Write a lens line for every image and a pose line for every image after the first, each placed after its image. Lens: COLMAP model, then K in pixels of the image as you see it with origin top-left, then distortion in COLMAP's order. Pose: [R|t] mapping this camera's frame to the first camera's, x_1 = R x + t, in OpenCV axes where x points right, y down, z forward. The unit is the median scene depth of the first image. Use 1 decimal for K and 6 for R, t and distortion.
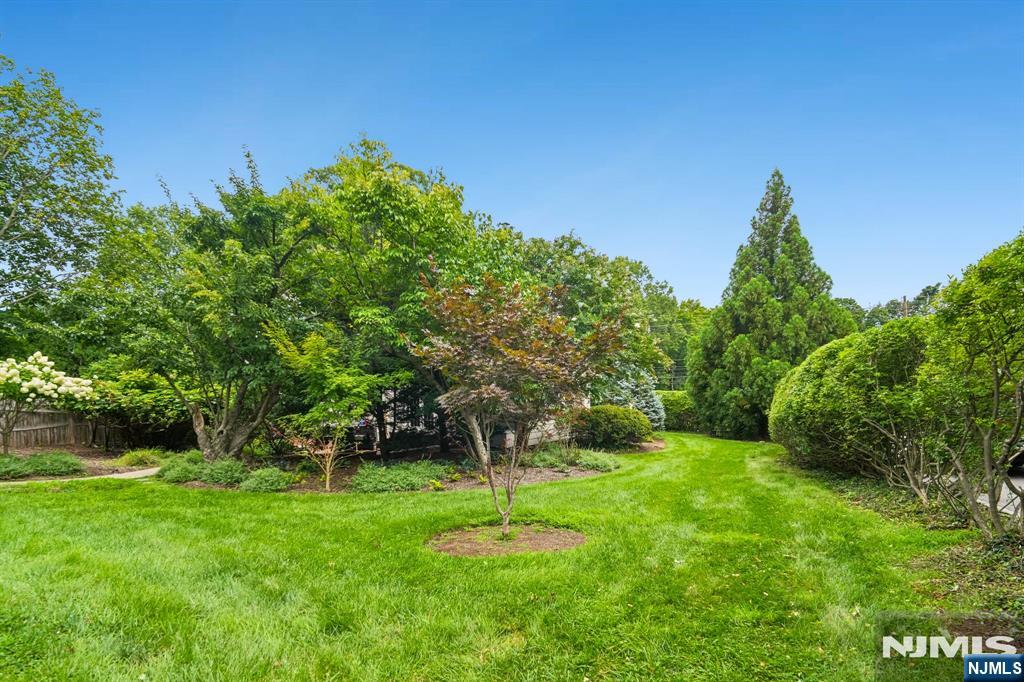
lens RADIAL K [[478.9, 0, 513.3], [0, 478.9, 343.3], [0, 0, 1]] dist [-0.014211, -0.002516]
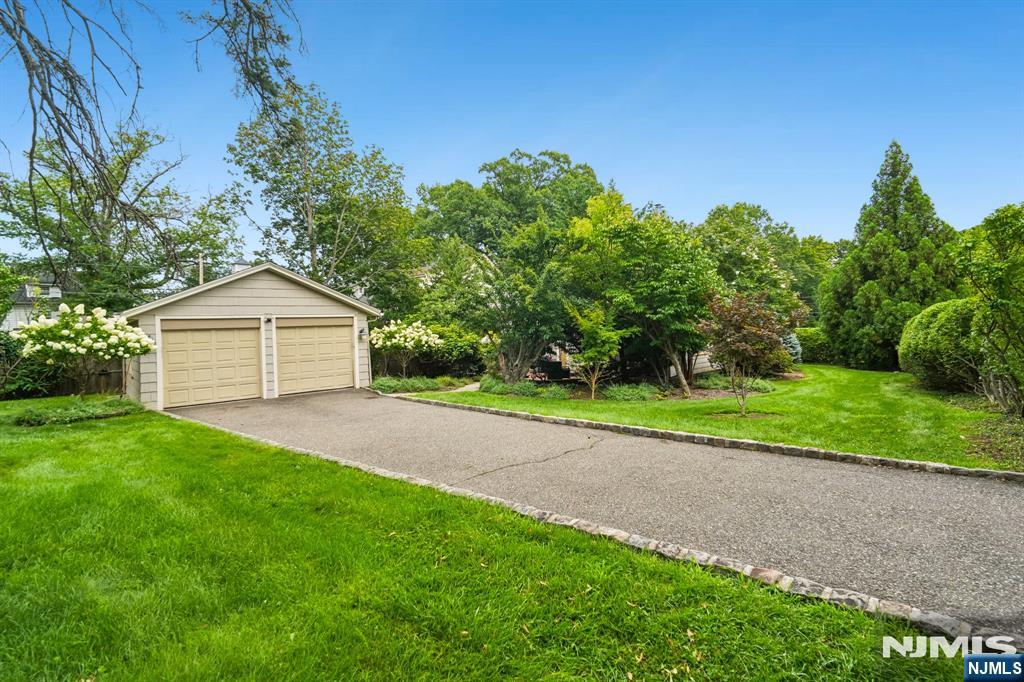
lens RADIAL K [[478.9, 0, 488.2], [0, 478.9, 261.7], [0, 0, 1]] dist [-0.014211, -0.002516]
pose [[0.971686, -0.051135, -0.230677, -0.171183], [0.044245, 0.998409, -0.034946, -0.067446], [0.232097, 0.023750, 0.972403, -0.369390]]
